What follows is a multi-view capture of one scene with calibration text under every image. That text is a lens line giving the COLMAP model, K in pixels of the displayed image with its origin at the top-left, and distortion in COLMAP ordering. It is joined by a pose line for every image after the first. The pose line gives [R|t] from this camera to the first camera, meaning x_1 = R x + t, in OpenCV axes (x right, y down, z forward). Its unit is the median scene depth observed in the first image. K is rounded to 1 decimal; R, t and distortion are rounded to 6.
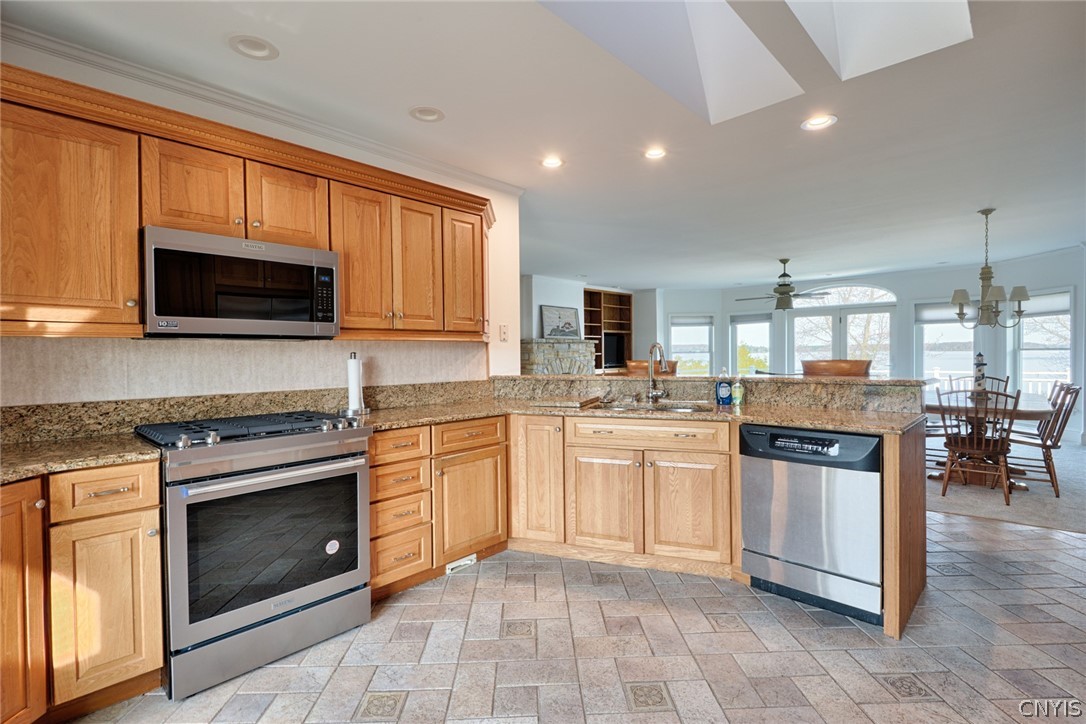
lens RADIAL K [[510.2, 0, 537.2], [0, 510.2, 363.9], [0, 0, 1]] dist [0.013909, -0.002694]
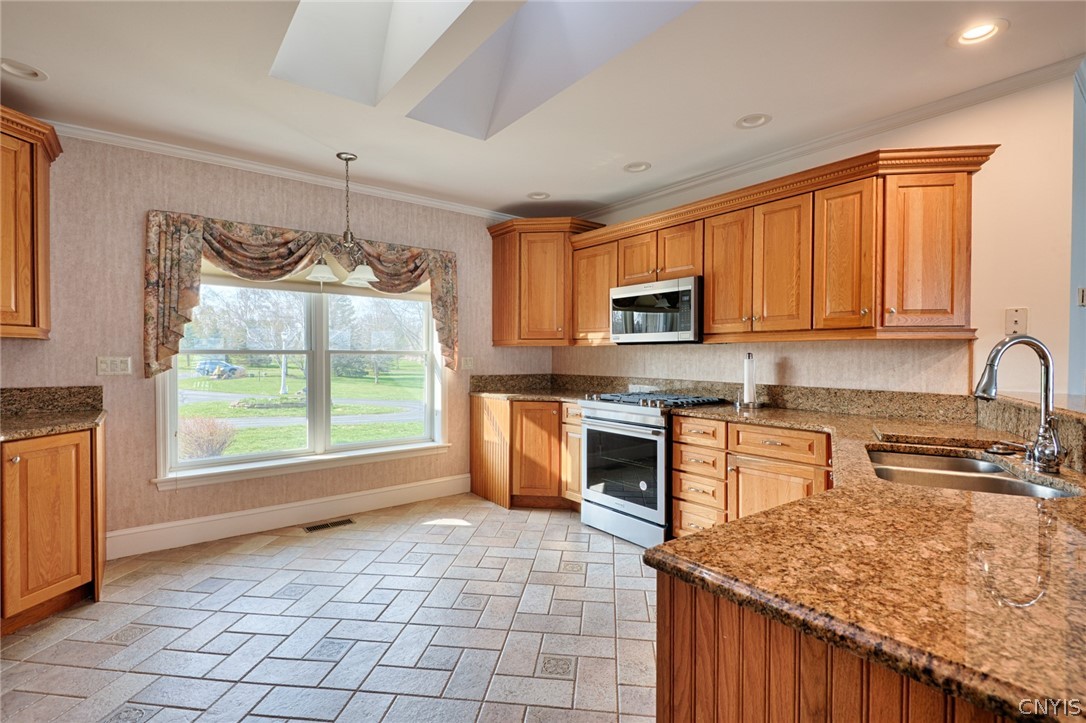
lens RADIAL K [[510.2, 0, 548.4], [0, 510.2, 362.1], [0, 0, 1]] dist [0.013909, -0.002694]
pose [[-0.153533, 0.024334, -0.987844, 0.478496], [-0.020774, 0.999396, 0.027847, -0.014207], [0.987925, 0.024797, -0.152935, 0.418156]]
